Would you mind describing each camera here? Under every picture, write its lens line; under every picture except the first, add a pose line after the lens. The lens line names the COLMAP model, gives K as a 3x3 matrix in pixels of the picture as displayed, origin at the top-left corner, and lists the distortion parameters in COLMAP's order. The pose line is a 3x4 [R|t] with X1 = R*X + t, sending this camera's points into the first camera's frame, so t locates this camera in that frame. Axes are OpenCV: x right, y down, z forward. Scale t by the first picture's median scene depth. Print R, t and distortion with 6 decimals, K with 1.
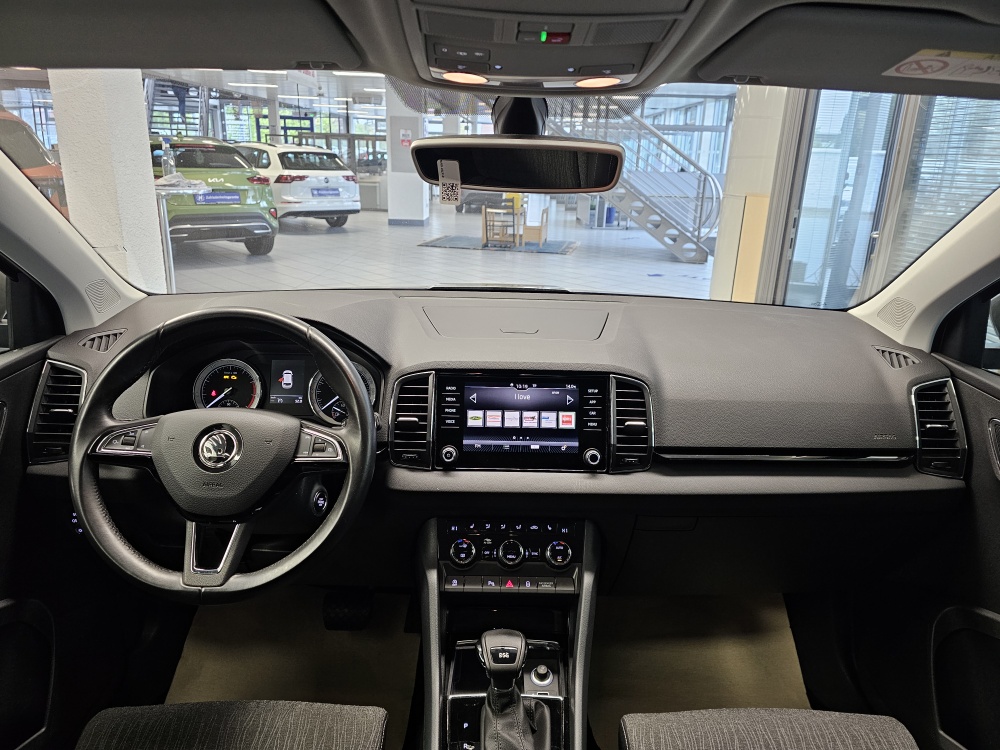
lens RADIAL K [[682.7, 0, 502.3], [0, 682.7, 369.3], [0, 0, 1]] dist [0.061418, -0.074805]
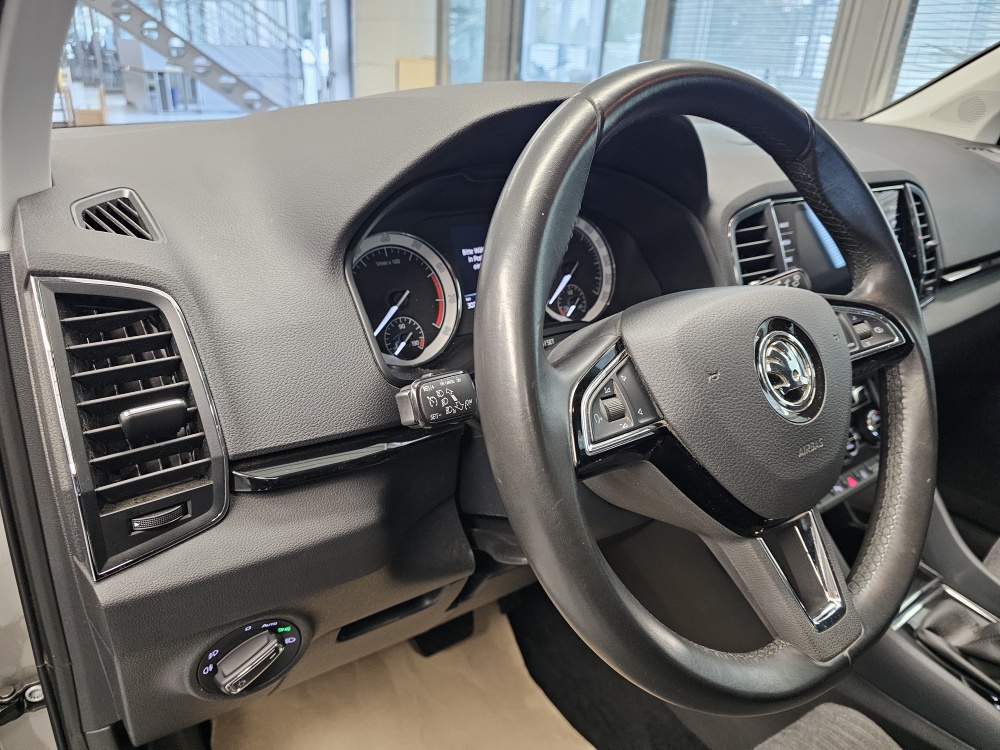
lens RADIAL K [[678.3, 0, 501.3], [0, 678.3, 394.3], [0, 0, 1]] dist [0.058003, -0.071027]
pose [[0.808031, -0.243429, 0.536496, -0.629254], [0.145498, 0.964891, 0.218669, 0.001804], [-0.570890, -0.098632, 0.815080, 0.569398]]
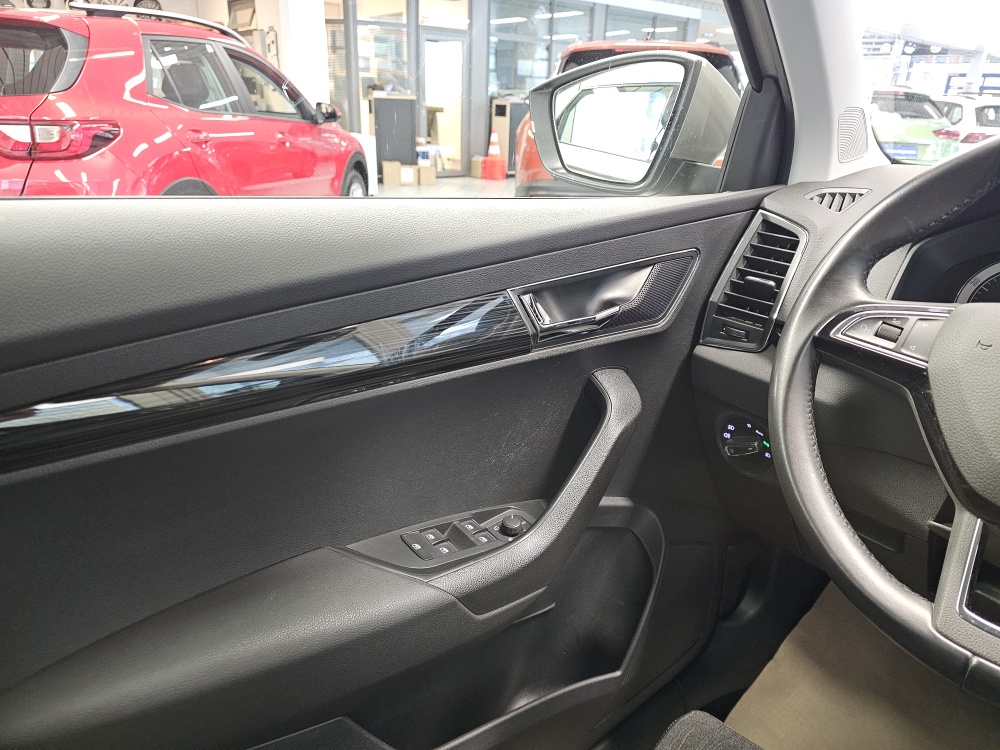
lens RADIAL K [[682.7, 0, 502.3], [0, 682.7, 369.3], [0, 0, 1]] dist [0.061418, -0.074805]
pose [[0.657330, 0.271458, -0.703013, -0.272402], [-0.242715, 0.959422, 0.143524, 0.101052], [0.713447, 0.076289, 0.696544, 0.308128]]
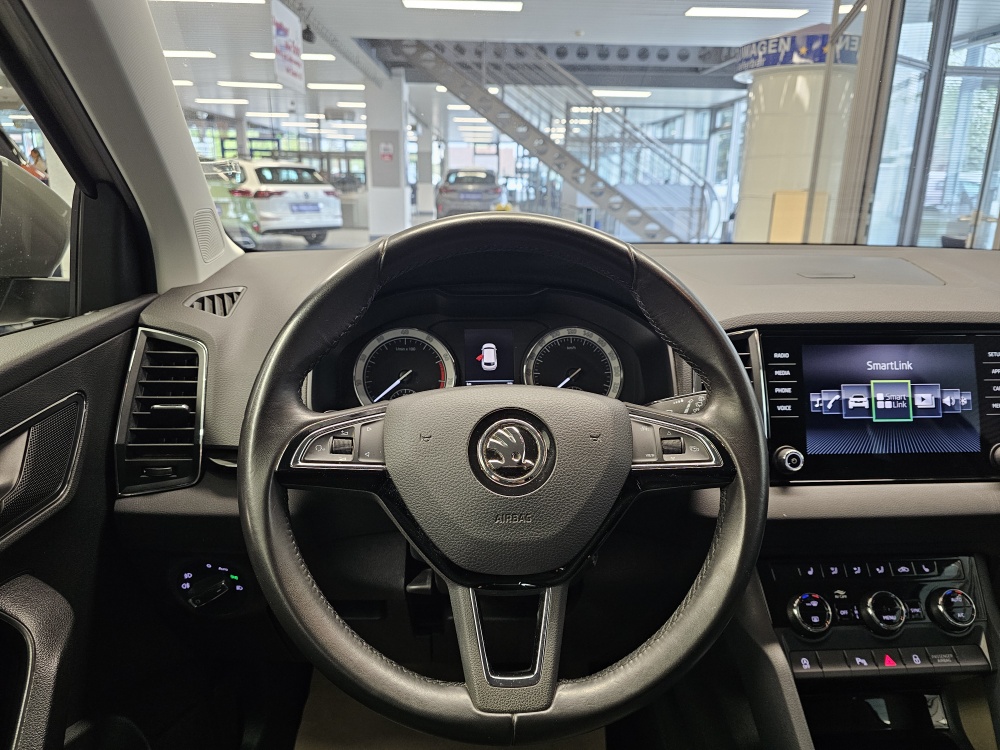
lens RADIAL K [[682.7, 0, 502.3], [0, 682.7, 369.3], [0, 0, 1]] dist [0.061418, -0.074805]
pose [[0.998412, -0.026617, 0.049654, -0.344520], [0.028189, 0.999114, -0.031239, 0.049645], [-0.048779, 0.032589, 0.998278, 0.344146]]
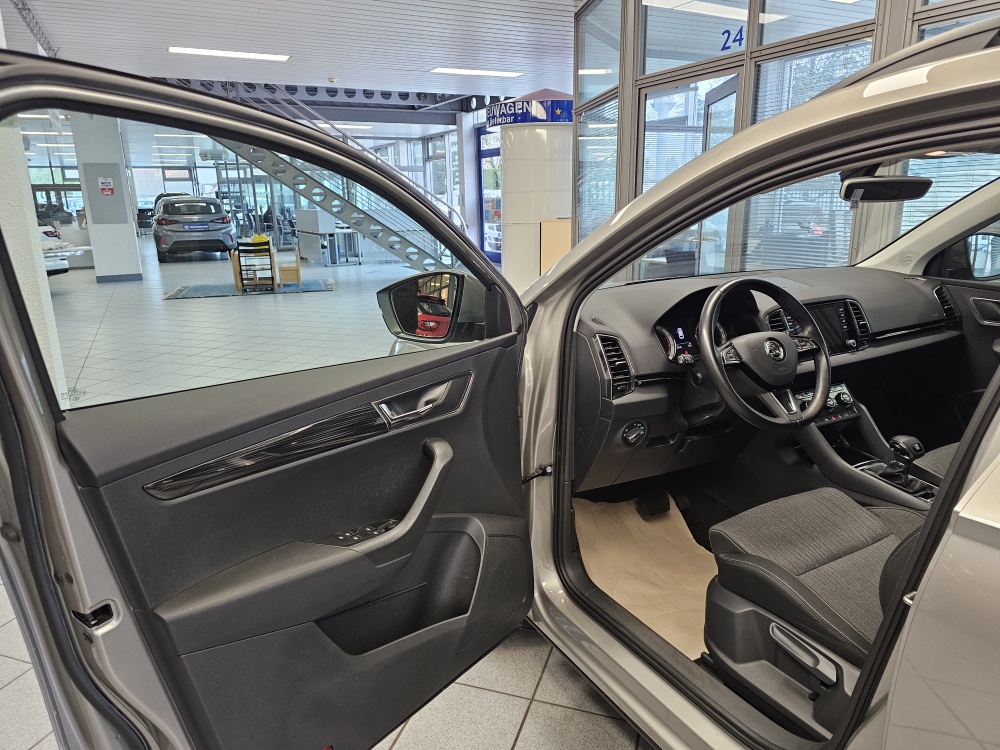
lens RADIAL K [[696.6, 0, 500.0], [0, 696.6, 375.0], [0, 0, 1]] dist [0.005849, -0.002285]
pose [[0.875815, -0.162774, 0.454371, -1.475808], [0.183843, 0.982953, -0.002230, 0.038039], [-0.446263, 0.085486, 0.890810, -0.250062]]
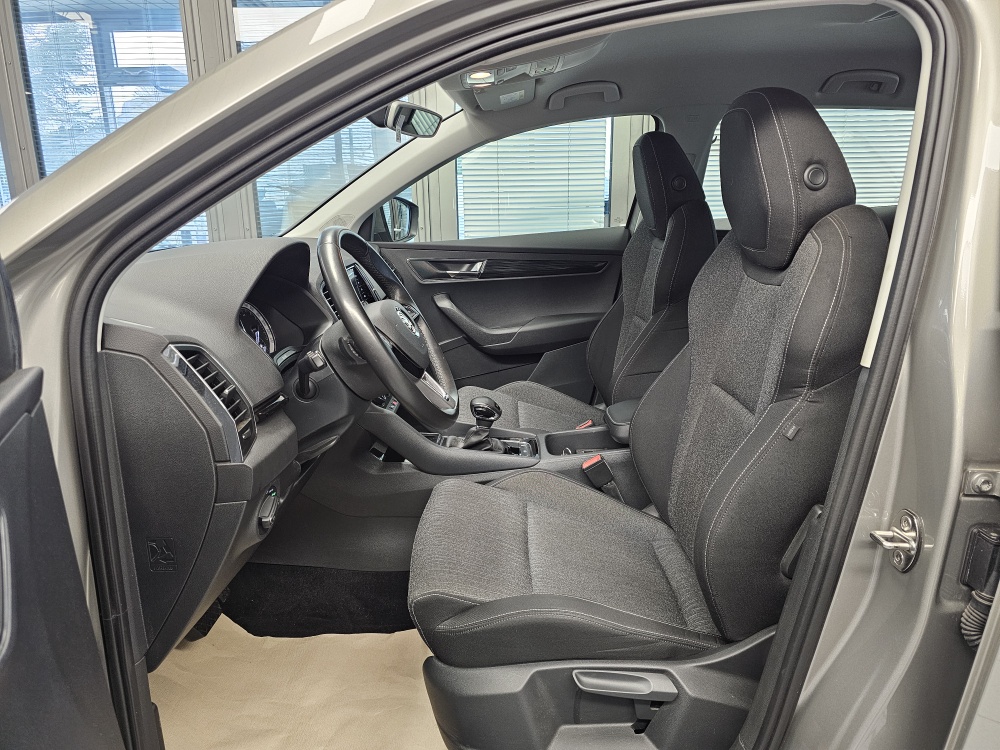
lens RADIAL K [[682.7, 0, 502.3], [0, 682.7, 369.3], [0, 0, 1]] dist [0.061418, -0.074805]
pose [[-0.010476, -0.280817, 0.959704, -1.311960], [0.307362, 0.912388, 0.270327, -0.075343], [-0.951535, 0.297809, 0.076754, 0.577145]]
